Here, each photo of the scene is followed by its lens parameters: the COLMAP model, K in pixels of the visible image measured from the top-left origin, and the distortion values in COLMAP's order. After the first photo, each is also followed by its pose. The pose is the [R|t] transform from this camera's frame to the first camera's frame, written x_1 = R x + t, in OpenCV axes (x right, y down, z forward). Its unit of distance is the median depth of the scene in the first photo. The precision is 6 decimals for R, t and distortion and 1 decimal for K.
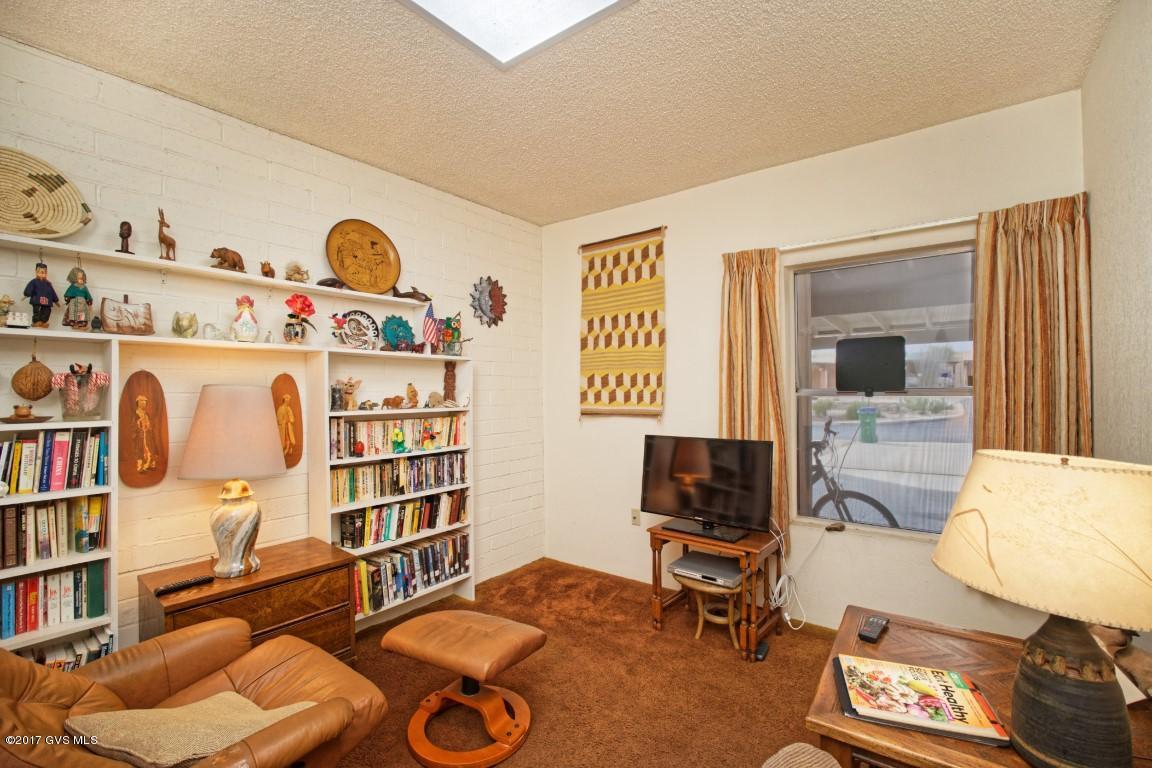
lens RADIAL K [[512.7, 0, 578.7], [0, 512.7, 389.4], [0, 0, 1]] dist [-0.002164, -0.000162]
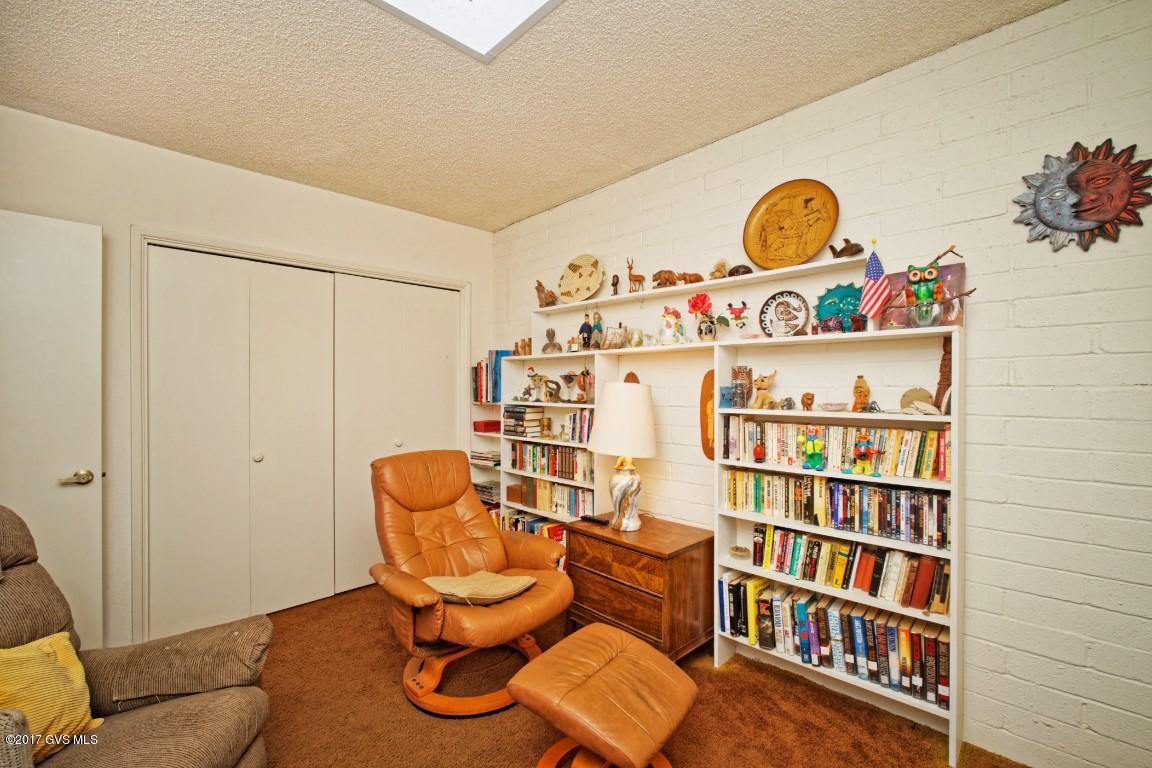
lens RADIAL K [[512.7, 0, 578.7], [0, 512.7, 389.4], [0, 0, 1]] dist [-0.002164, -0.000162]
pose [[-0.138260, 0.011116, -0.990334, 0.426845], [0.005908, 0.999928, 0.010399, -0.003005], [0.990378, -0.004413, -0.138316, 0.737520]]
